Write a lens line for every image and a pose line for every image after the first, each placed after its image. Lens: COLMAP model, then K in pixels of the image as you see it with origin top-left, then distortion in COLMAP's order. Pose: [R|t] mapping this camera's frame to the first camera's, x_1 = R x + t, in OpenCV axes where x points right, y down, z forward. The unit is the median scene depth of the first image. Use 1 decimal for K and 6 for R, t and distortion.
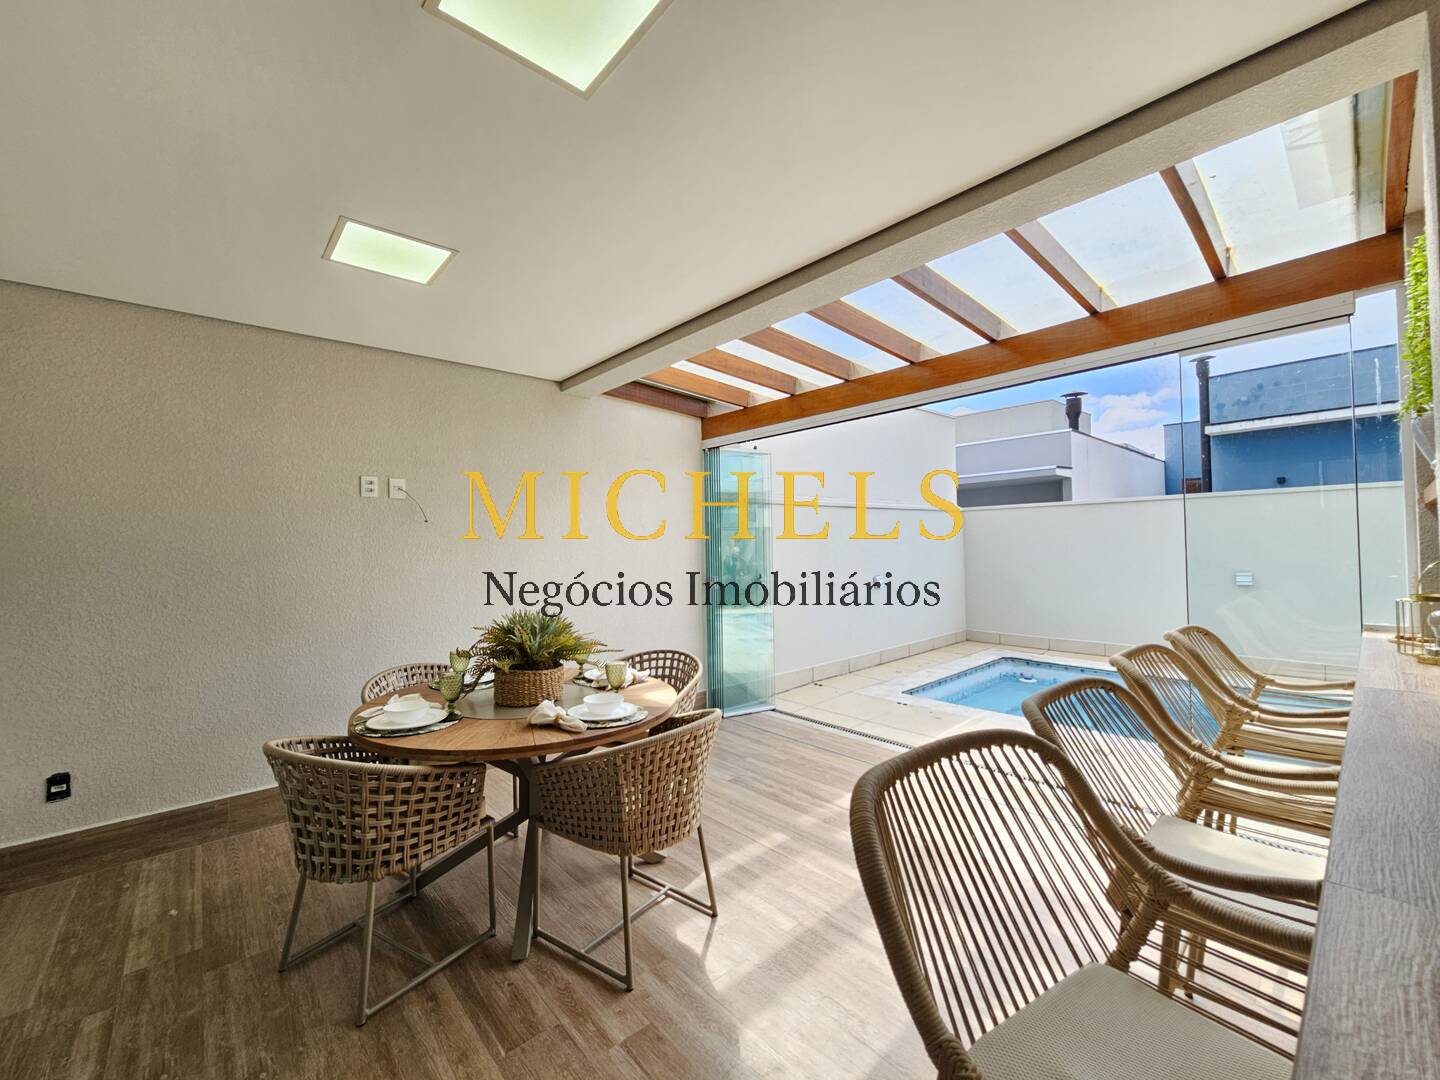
lens RADIAL K [[590.2, 0, 723.1], [0, 590.2, 541.1], [0, 0, 1]] dist [-0.003811, 0.001099]
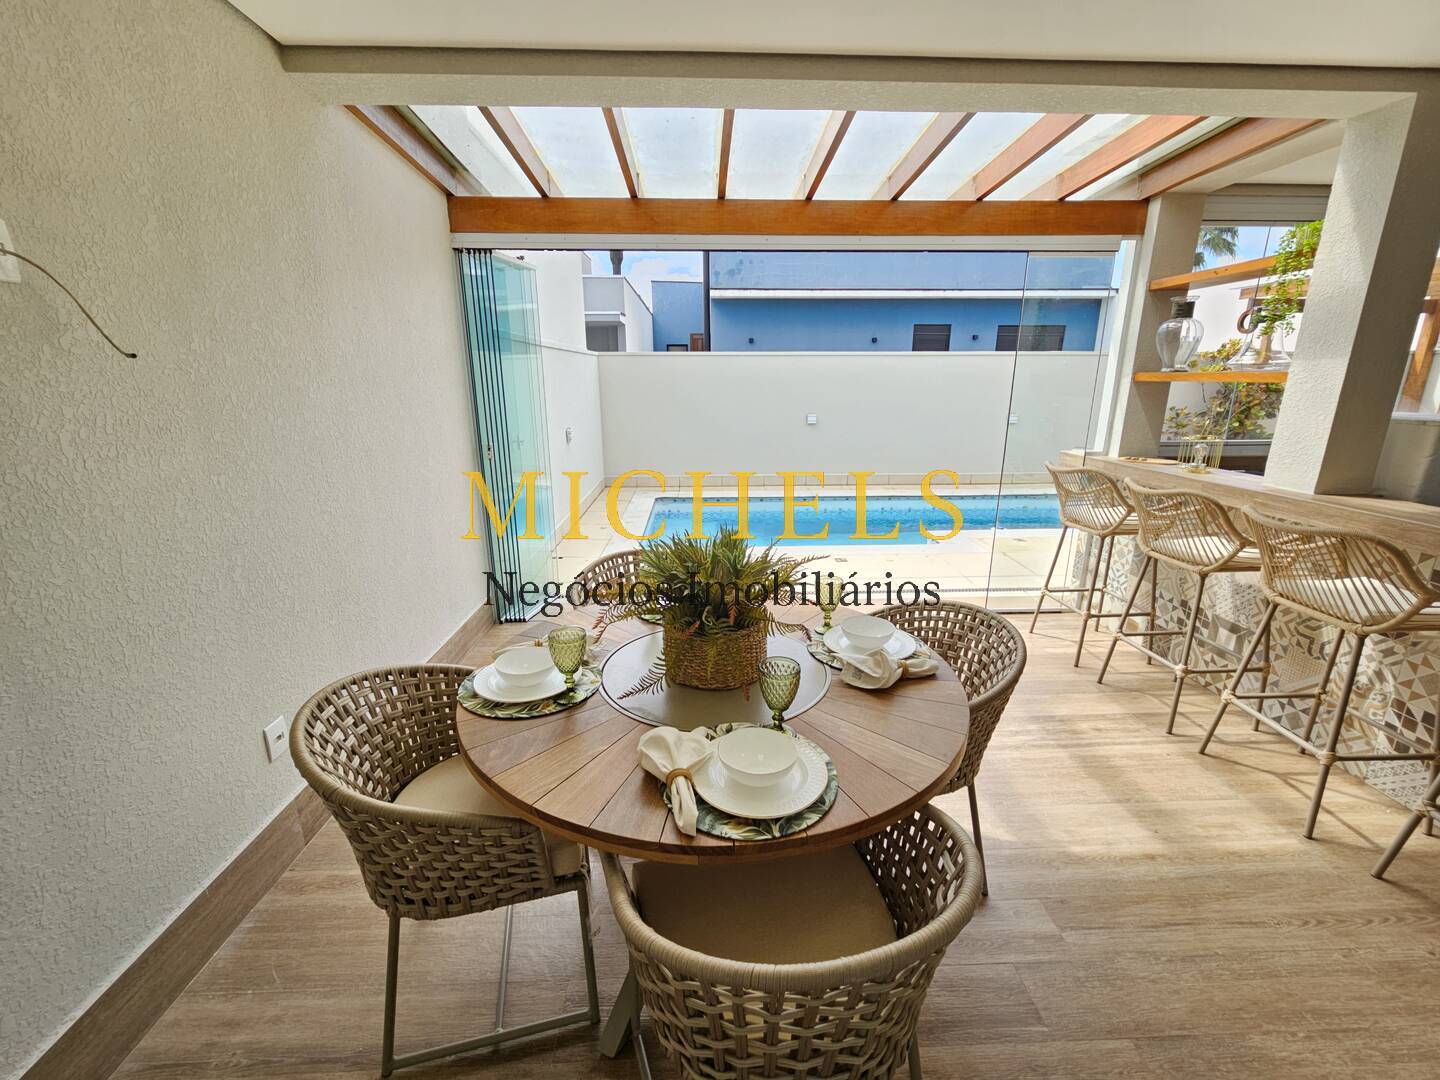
lens RADIAL K [[590.2, 0, 725.9], [0, 590.2, 538.4], [0, 0, 1]] dist [-0.003811, 0.001099]
pose [[0.630177, -0.185343, 0.754006, -0.289018], [-0.020490, 0.966784, 0.254772, -0.012592], [-0.776181, -0.176001, 0.605447, 0.231436]]
